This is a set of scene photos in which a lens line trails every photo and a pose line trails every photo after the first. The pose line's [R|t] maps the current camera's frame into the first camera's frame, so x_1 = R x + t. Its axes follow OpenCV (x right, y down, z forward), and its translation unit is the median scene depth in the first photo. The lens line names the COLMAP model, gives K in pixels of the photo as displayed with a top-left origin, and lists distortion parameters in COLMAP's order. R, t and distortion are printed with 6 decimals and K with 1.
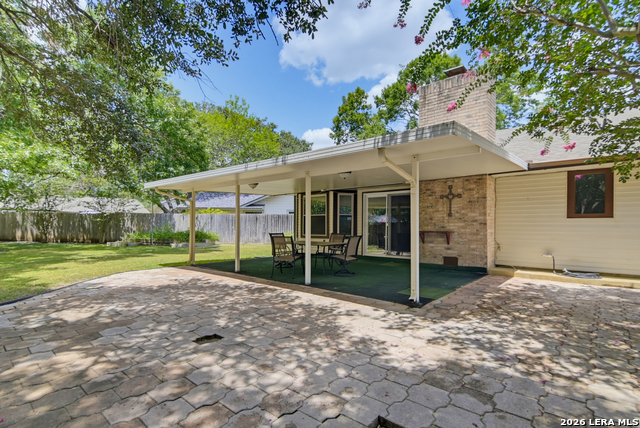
lens RADIAL K [[313.9, 0, 321.0], [0, 313.9, 219.5], [0, 0, 1]] dist [0.016541, -0.006092]
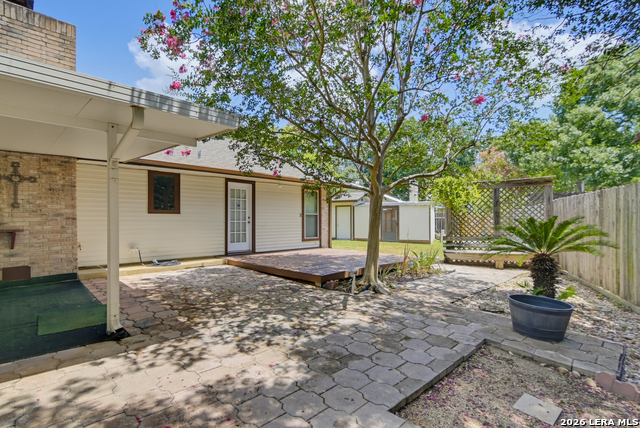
lens RADIAL K [[313.9, 0, 317.7], [0, 313.9, 217.1], [0, 0, 1]] dist [0.016541, -0.006092]
pose [[0.085642, 0.001830, 0.996324, -0.427766], [-0.020595, 0.999788, -0.000066, -0.005920], [-0.996113, -0.020513, 0.085662, 0.560790]]
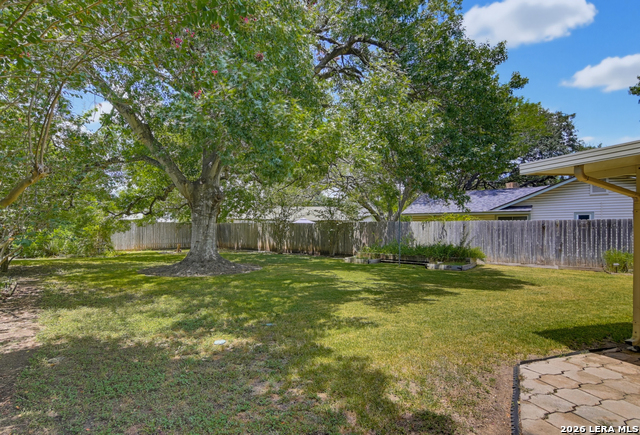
lens RADIAL K [[330.0, 0, 321.1], [0, 330.0, 220.0], [0, 0, 1]] dist [-0.003803, -0.000185]
pose [[0.862730, -0.019915, -0.505272, -1.260661], [0.012735, 0.999763, -0.017660, -0.059231], [0.505504, 0.008802, 0.862779, 0.916122]]
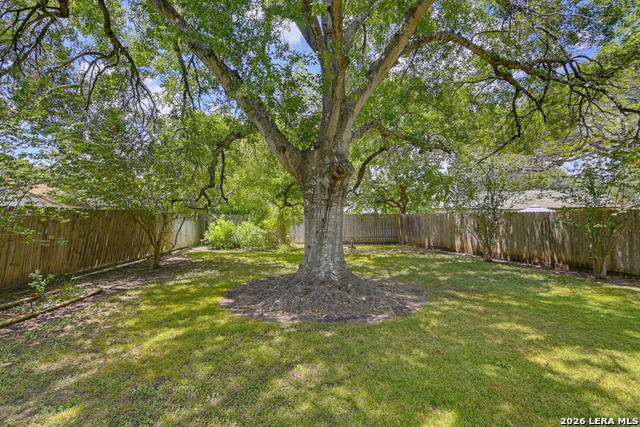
lens RADIAL K [[313.9, 0, 318.1], [0, 313.9, 206.7], [0, 0, 1]] dist [0.016541, -0.006092]
pose [[0.366664, -0.044300, -0.929298, -2.121493], [0.019661, 0.999012, -0.039865, -0.080117], [0.930146, -0.003654, 0.367172, 2.345417]]
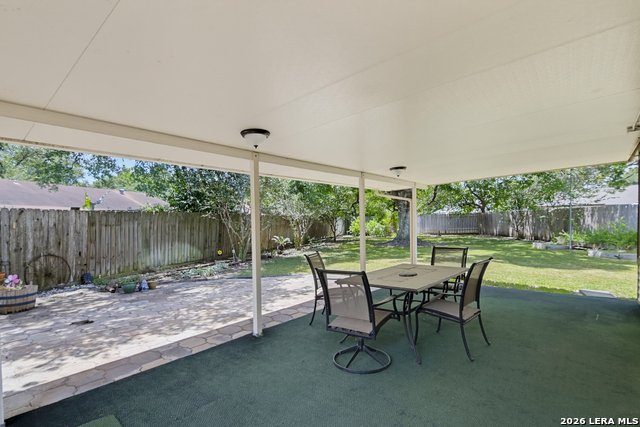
lens RADIAL K [[313.9, 0, 321.0], [0, 313.9, 213.2], [0, 0, 1]] dist [0.016541, -0.006092]
pose [[0.013770, -0.037445, -0.999204, 0.889653], [0.040213, 0.998511, -0.036865, -0.010888], [0.999096, -0.039673, 0.015255, 1.691588]]
